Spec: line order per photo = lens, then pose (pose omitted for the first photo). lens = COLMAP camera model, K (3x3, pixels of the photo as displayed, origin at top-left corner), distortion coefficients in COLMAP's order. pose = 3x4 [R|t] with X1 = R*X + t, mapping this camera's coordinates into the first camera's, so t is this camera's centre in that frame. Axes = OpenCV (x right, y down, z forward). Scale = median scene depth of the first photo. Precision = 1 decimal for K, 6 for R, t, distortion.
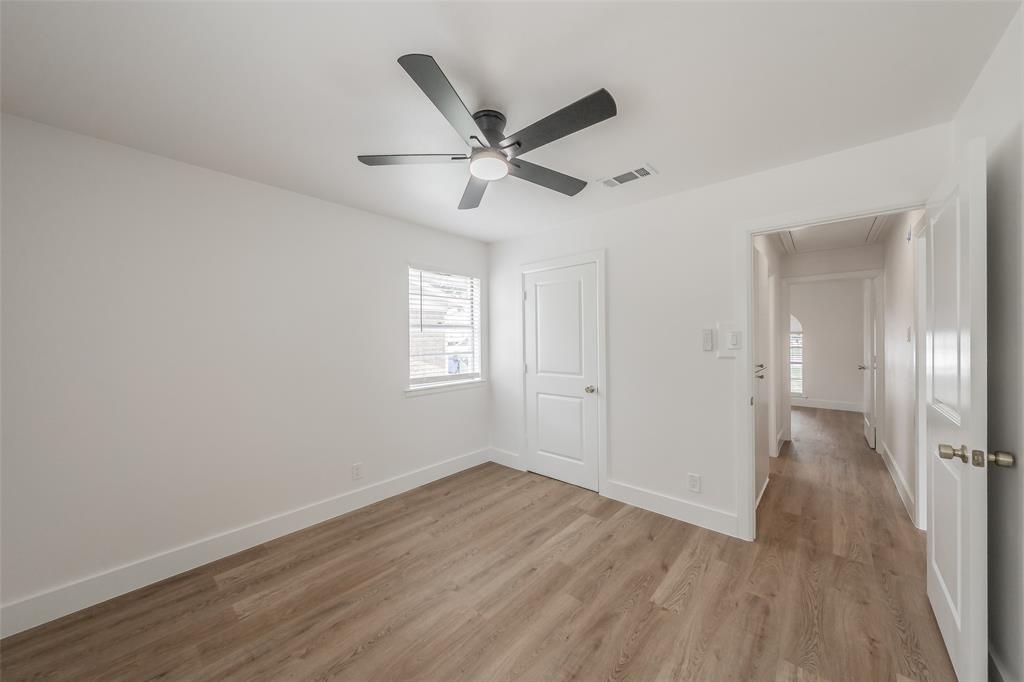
lens RADIAL K [[360.1, 0, 515.4], [0, 360.1, 341.2], [0, 0, 1]] dist [-0.003275, 0.000546]
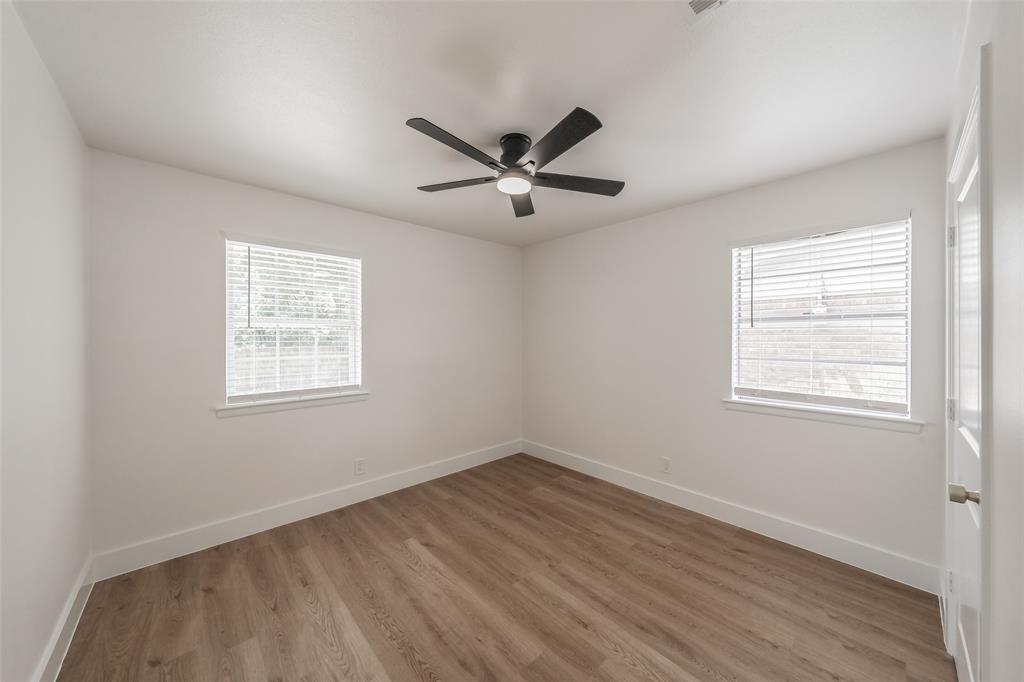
lens RADIAL K [[360.1, 0, 511.8], [0, 360.1, 335.9], [0, 0, 1]] dist [-0.003275, 0.000546]
pose [[-0.114527, 0.008328, -0.993385, 0.723734], [-0.007428, 0.999930, 0.009239, -0.016232], [0.993392, 0.008437, -0.114457, 0.776634]]
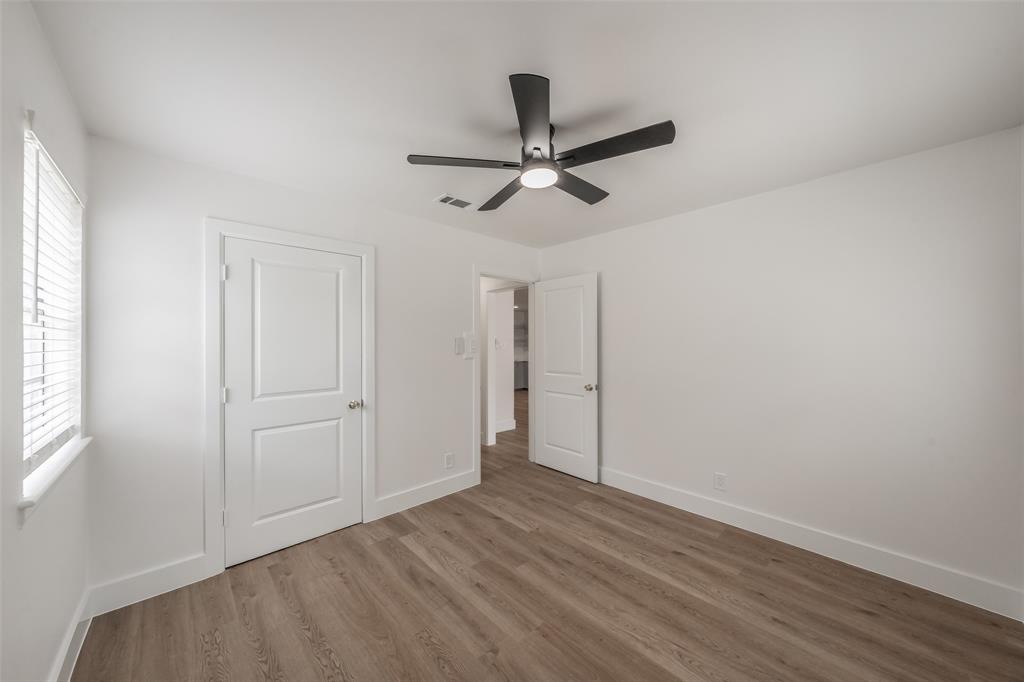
lens RADIAL K [[360.1, 0, 522.6], [0, 360.1, 341.5], [0, 0, 1]] dist [-0.003275, 0.000546]
pose [[0.075546, 0.010860, 0.997083, -0.757490], [0.012248, 0.999855, -0.011818, -0.000263], [-0.997067, 0.013105, 0.075402, 0.673155]]
